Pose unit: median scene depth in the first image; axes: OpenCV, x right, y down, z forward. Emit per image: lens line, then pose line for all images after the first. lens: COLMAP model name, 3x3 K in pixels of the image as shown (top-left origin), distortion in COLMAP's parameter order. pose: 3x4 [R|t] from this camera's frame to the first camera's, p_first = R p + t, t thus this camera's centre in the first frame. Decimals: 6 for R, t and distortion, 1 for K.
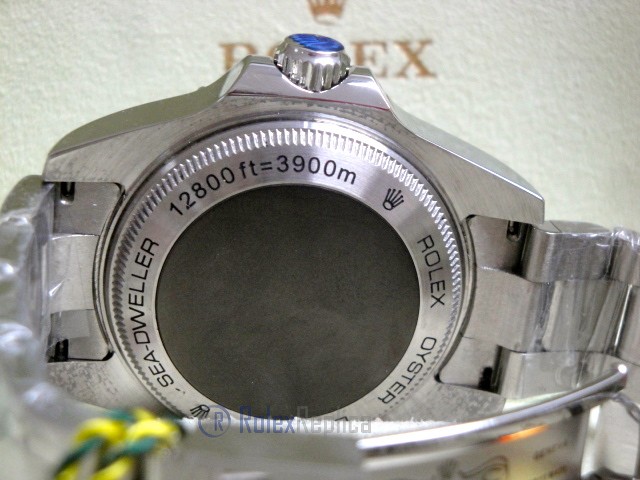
lens RADIAL K [[1190.5, 0, 320.0], [0, 1190.5, 240.0], [0, 0, 1]] dist [0.115892, 0.060609]
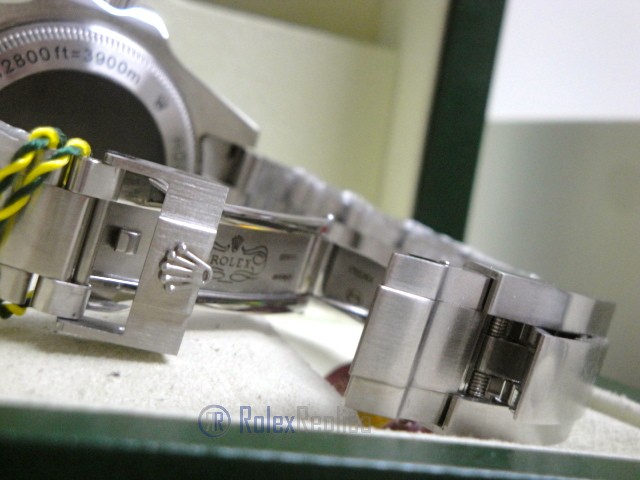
lens RADIAL K [[1190.5, 0, 320.0], [0, 1190.5, 240.0], [0, 0, 1]] dist [0.115892, 0.060609]
pose [[0.889784, 0.159950, 0.427434, -0.311442], [-0.092084, 0.980231, -0.175122, 0.318025], [-0.446994, 0.116461, 0.886923, -0.239430]]
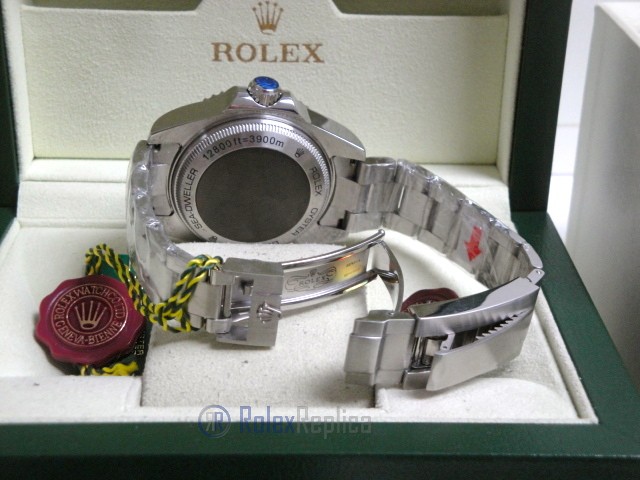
lens RADIAL K [[1190.5, 0, 320.0], [0, 1190.5, 240.0], [0, 0, 1]] dist [0.115892, 0.060609]
pose [[0.997402, 0.004694, 0.071887, -0.060989], [-0.019967, 0.976792, 0.213256, -0.344360], [-0.069217, -0.214137, 0.974348, -1.227331]]
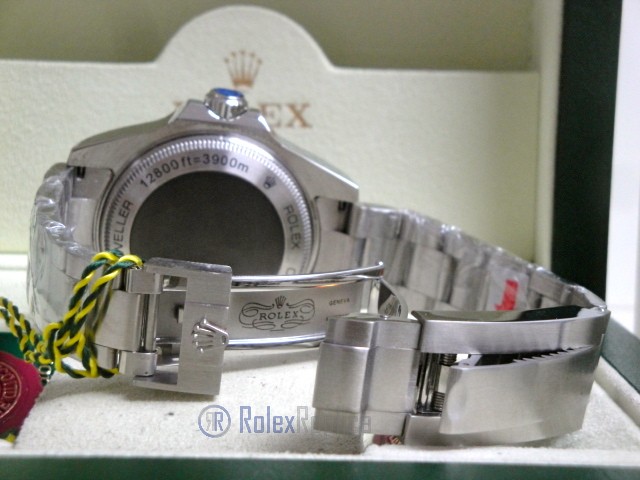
lens RADIAL K [[1190.5, 0, 320.0], [0, 1190.5, 240.0], [0, 0, 1]] dist [0.115892, 0.060609]
pose [[0.998905, 0.027660, 0.037726, 0.067824], [-0.023914, 0.995060, -0.096347, 0.204721], [-0.040204, 0.095340, 0.994633, -0.689676]]
